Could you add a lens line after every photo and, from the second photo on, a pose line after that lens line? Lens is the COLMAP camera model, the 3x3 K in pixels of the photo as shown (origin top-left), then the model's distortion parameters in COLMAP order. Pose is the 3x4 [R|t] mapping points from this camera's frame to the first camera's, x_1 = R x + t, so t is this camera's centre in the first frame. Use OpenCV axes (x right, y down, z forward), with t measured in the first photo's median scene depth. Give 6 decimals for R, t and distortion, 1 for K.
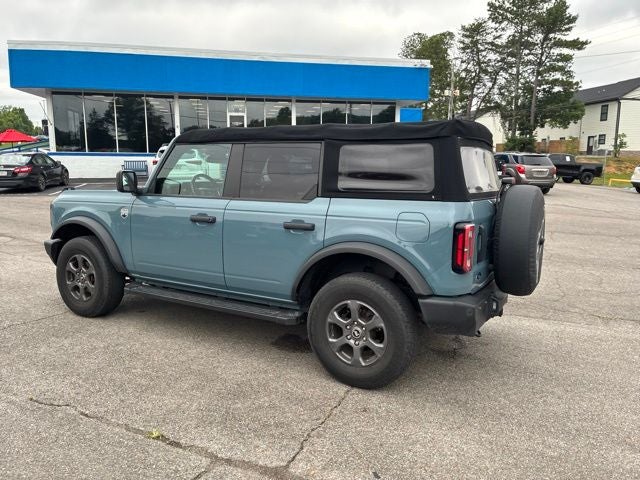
lens RADIAL K [[484.2, 0, 327.5], [0, 484.2, 235.7], [0, 0, 1]] dist [0.049622, -0.059809]
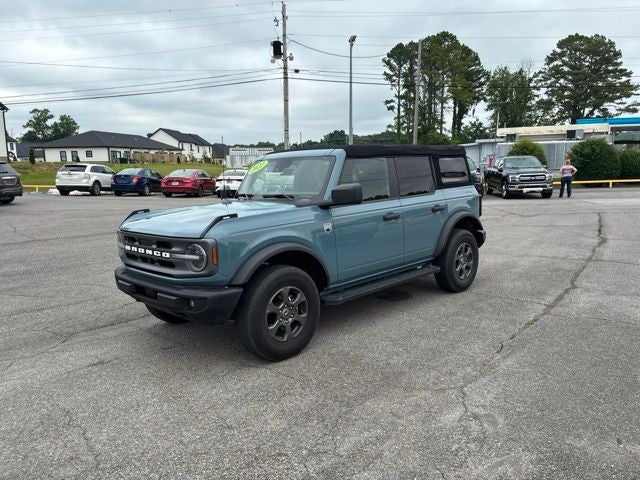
lens RADIAL K [[486.3, 0, 322.5], [0, 486.3, 239.9], [0, 0, 1]] dist [0.042454, -0.050742]
pose [[0.271688, -0.167279, 0.947736, -1.530821], [0.168552, 0.977828, 0.124272, -0.164040], [-0.947510, 0.125979, 0.293860, 0.804804]]
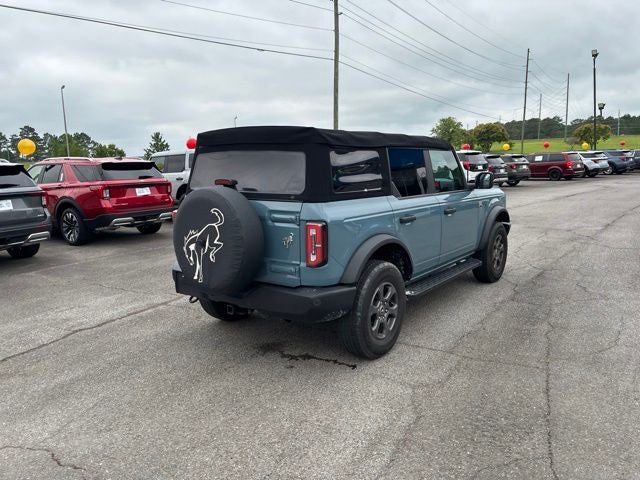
lens RADIAL K [[484.2, 0, 321.4], [0, 484.2, 231.5], [0, 0, 1]] dist [0.049622, -0.059809]
pose [[-0.139664, 0.123489, -0.982468, 1.249346], [-0.120236, 0.982736, 0.140615, -0.163405], [0.982872, 0.137767, -0.122405, 1.225812]]
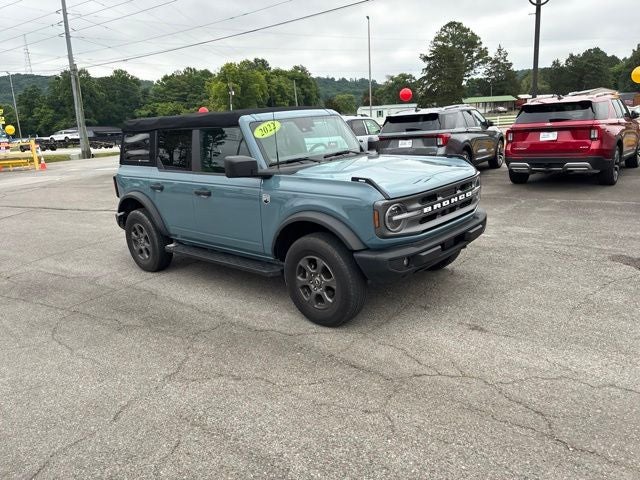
lens RADIAL K [[484.2, 0, 325.6], [0, 484.2, 233.3], [0, 0, 1]] dist [0.049622, -0.059809]
pose [[-0.972661, -0.006170, 0.232149, -0.633790], [0.081475, 0.927040, 0.366003, -0.409901], [-0.217469, 0.374911, -0.901193, 2.478742]]
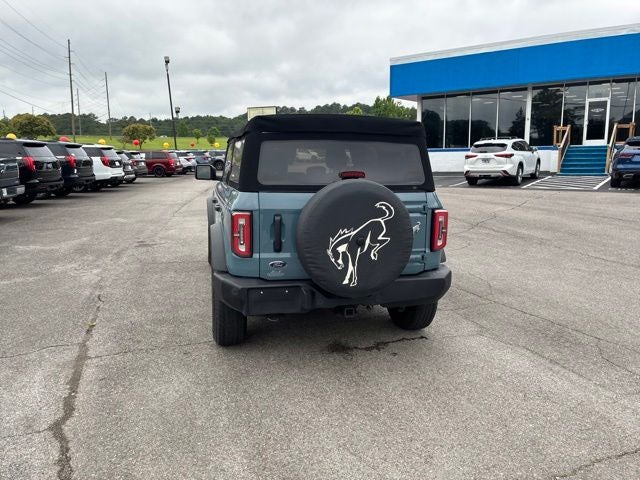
lens RADIAL K [[484.2, 0, 328.4], [0, 484.2, 237.4], [0, 0, 1]] dist [0.049622, -0.059809]
pose [[0.683597, 0.105182, -0.722240, 0.945460], [-0.094327, 0.993994, 0.055478, -0.035990], [0.723738, 0.030202, 0.689413, 0.300711]]
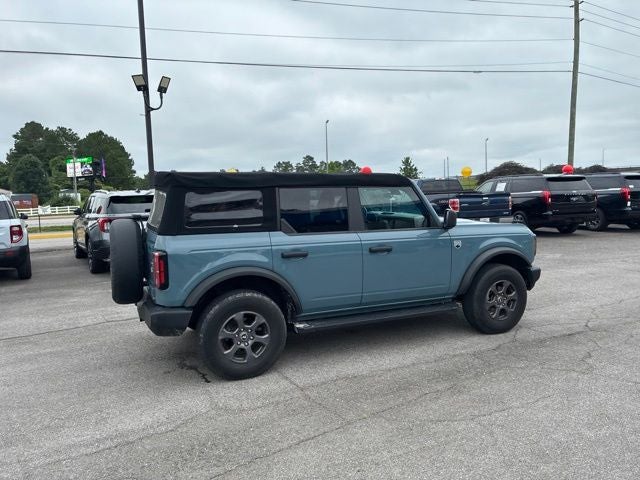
lens RADIAL K [[484.2, 0, 323.8], [0, 484.2, 235.1], [0, 0, 1]] dist [0.049622, -0.059809]
pose [[-0.607100, 0.067038, -0.791792, 1.009313], [-0.101708, 0.981683, 0.161100, -0.295767], [0.788089, 0.178336, -0.589162, 1.988944]]
